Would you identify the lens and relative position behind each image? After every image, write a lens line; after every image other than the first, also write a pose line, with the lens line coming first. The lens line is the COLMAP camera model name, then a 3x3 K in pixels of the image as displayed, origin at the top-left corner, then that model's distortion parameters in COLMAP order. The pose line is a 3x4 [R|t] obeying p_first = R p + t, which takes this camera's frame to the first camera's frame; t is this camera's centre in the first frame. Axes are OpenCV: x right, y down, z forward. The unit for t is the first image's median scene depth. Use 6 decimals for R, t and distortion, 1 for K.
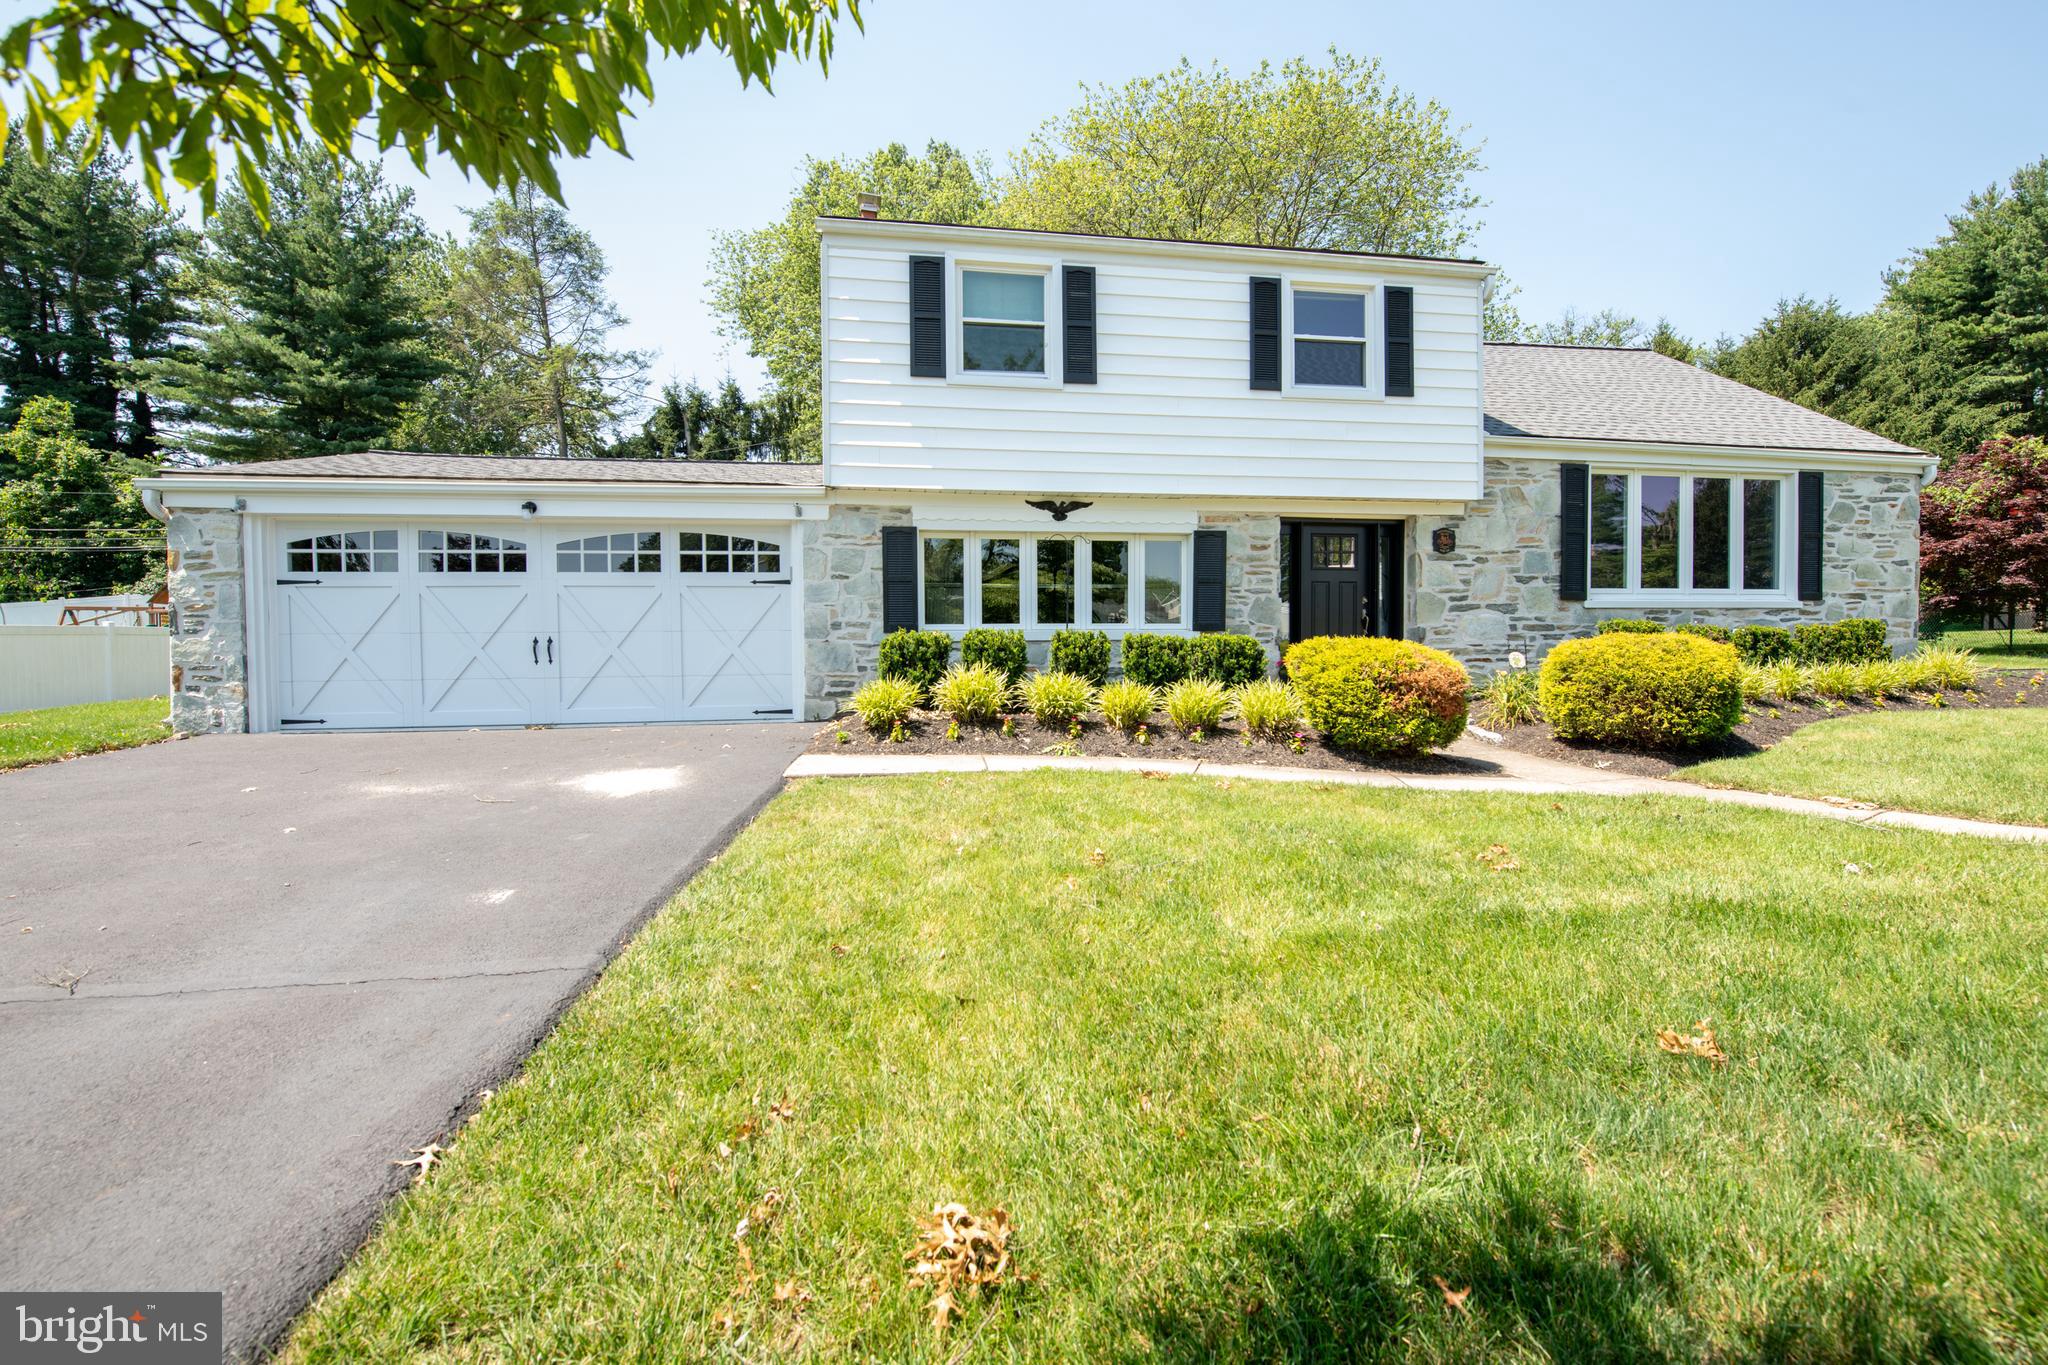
lens RADIAL K [[832.7, 0, 1023.8], [0, 832.7, 657.2], [0, 0, 1]] dist [-0.012427, -0.002406]
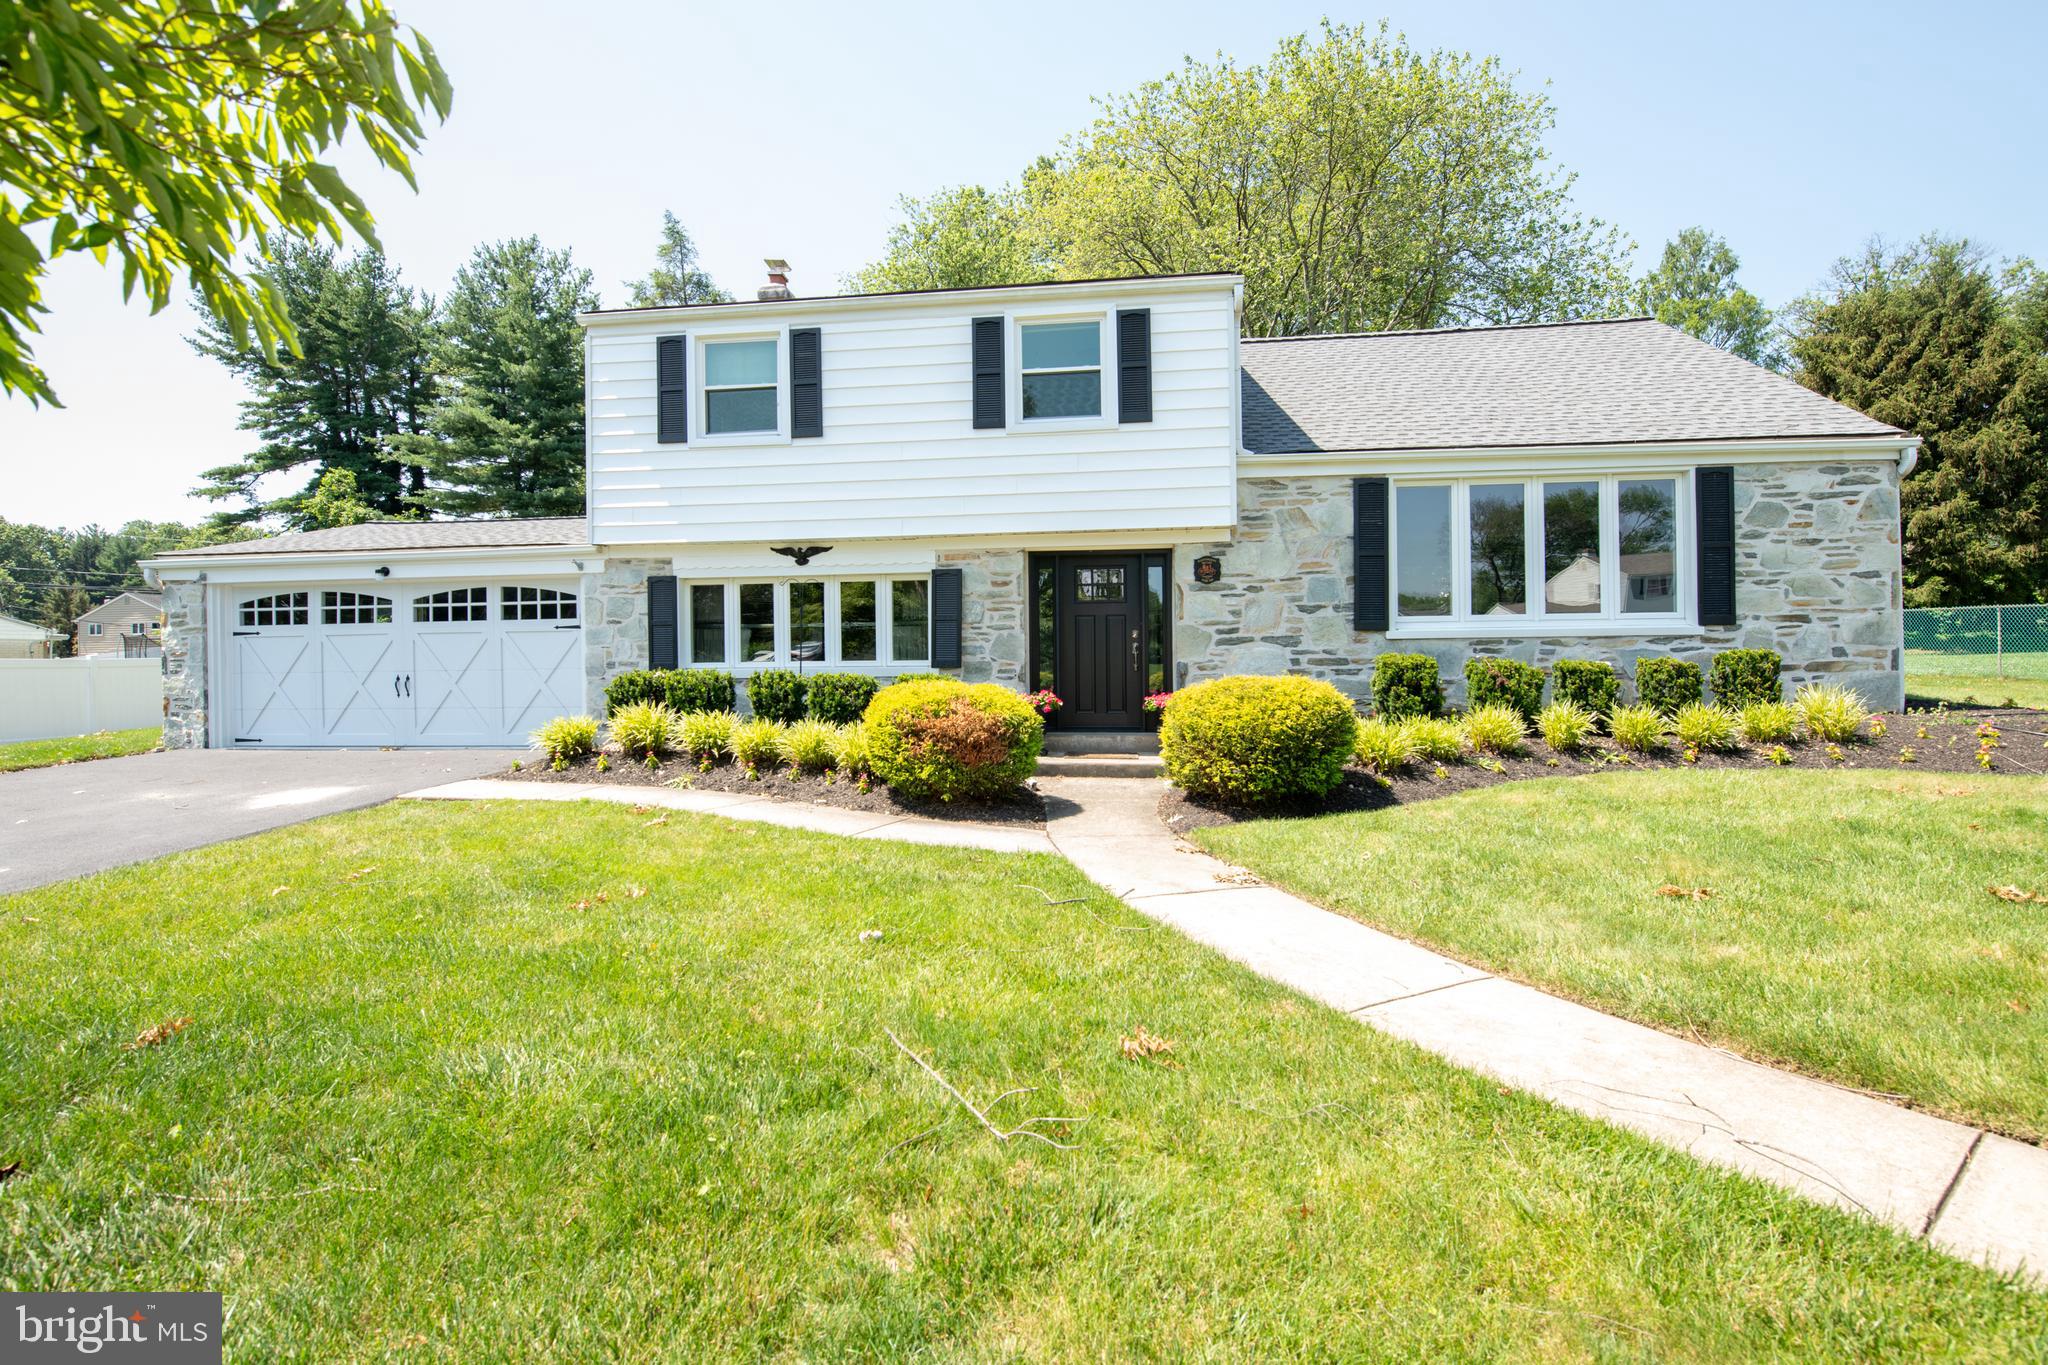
lens RADIAL K [[867.4, 0, 1008.7], [0, 867.4, 654.0], [0, 0, 1]] dist [-0.012035, -0.003219]
pose [[0.964893, -0.005742, -0.262582, 0.570648], [0.000171, 0.999775, -0.021232, -0.025809], [0.262644, 0.020442, 0.964676, 0.001125]]
